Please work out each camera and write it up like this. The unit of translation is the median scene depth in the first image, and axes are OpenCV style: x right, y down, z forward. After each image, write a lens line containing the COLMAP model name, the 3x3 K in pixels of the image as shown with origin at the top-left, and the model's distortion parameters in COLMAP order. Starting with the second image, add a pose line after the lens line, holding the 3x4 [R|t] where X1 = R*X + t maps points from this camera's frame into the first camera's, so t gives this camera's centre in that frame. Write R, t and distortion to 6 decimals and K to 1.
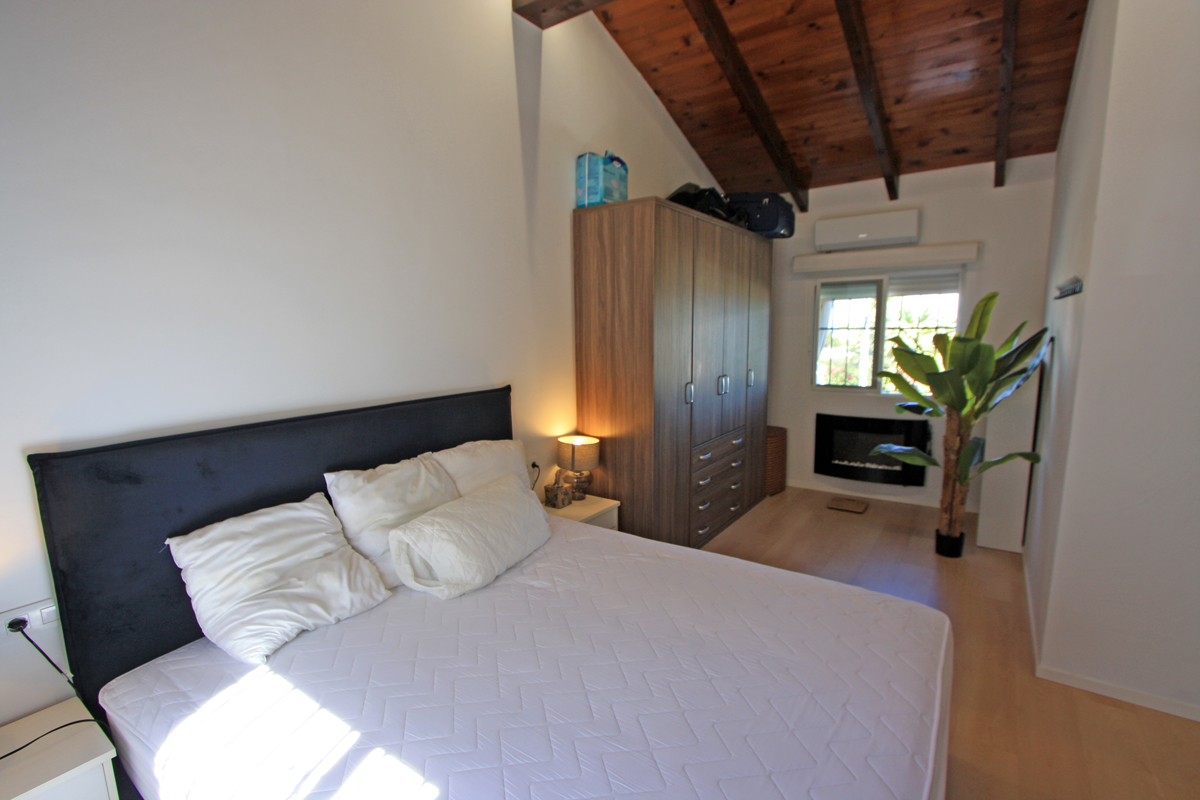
lens RADIAL K [[552.2, 0, 602.5], [0, 552.2, 413.8], [0, 0, 1]] dist [-0.018934, 0.002319]
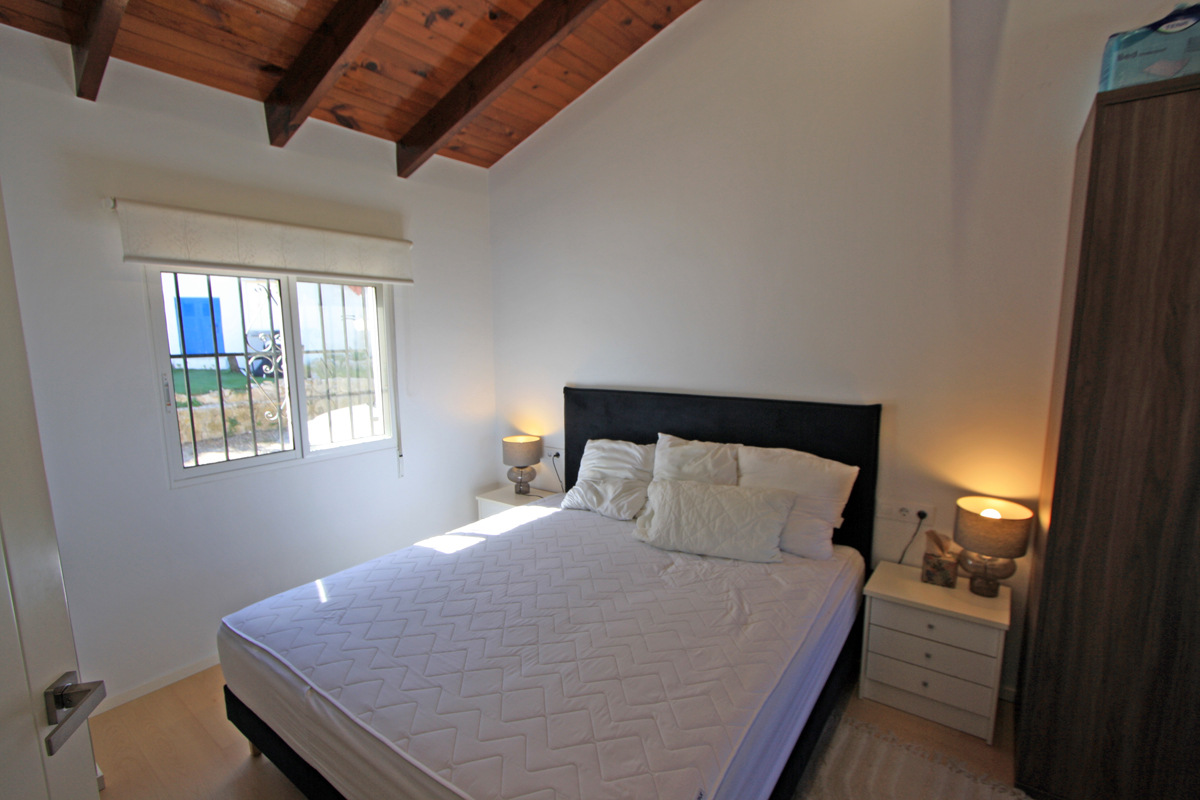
lens RADIAL K [[552.2, 0, 593.4], [0, 552.2, 413.9], [0, 0, 1]] dist [-0.018934, 0.002319]
pose [[-0.030376, 0.160317, -0.986598, 0.541352], [-0.148563, 0.975366, 0.163066, -0.088718], [0.988436, 0.151525, -0.005811, 0.464509]]
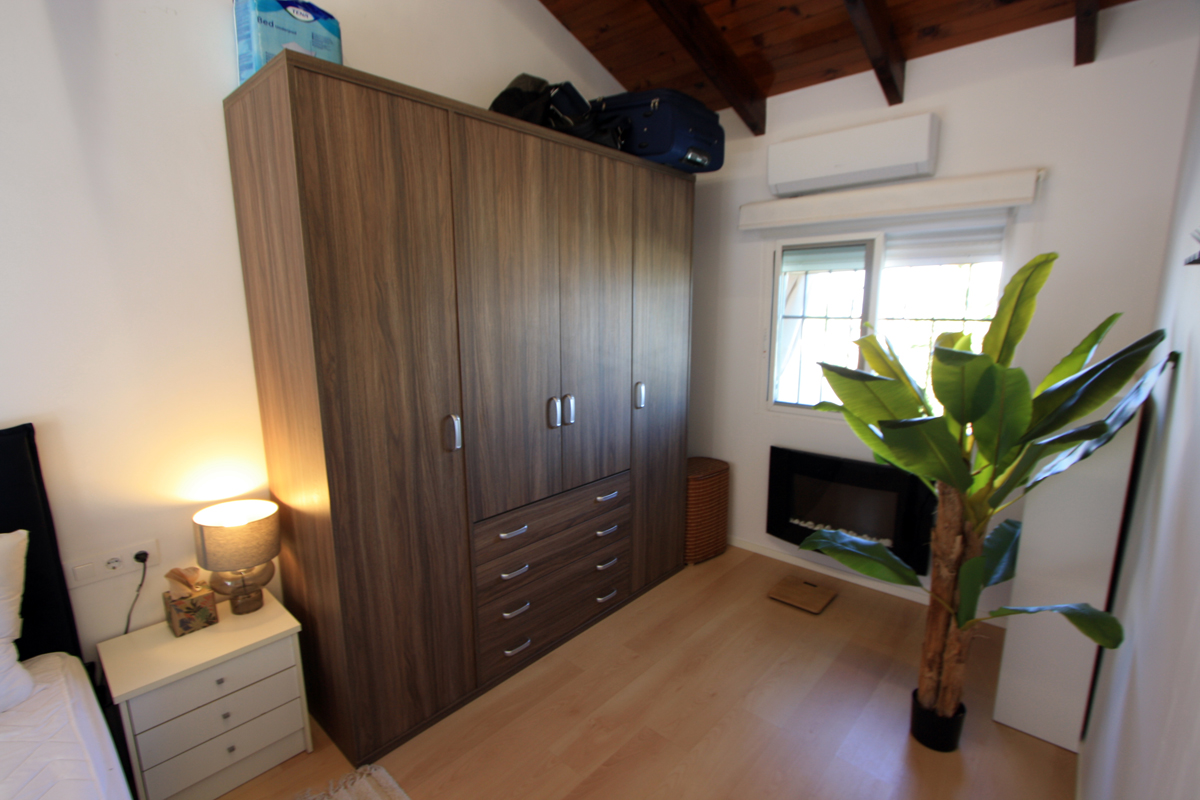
lens RADIAL K [[552.2, 0, 602.4], [0, 552.2, 416.0], [0, 0, 1]] dist [-0.018934, 0.002319]
pose [[0.993063, 0.034577, -0.112387, 0.356170], [-0.029989, 0.998657, 0.042253, -0.080104], [0.113697, -0.038590, 0.992766, 0.436772]]
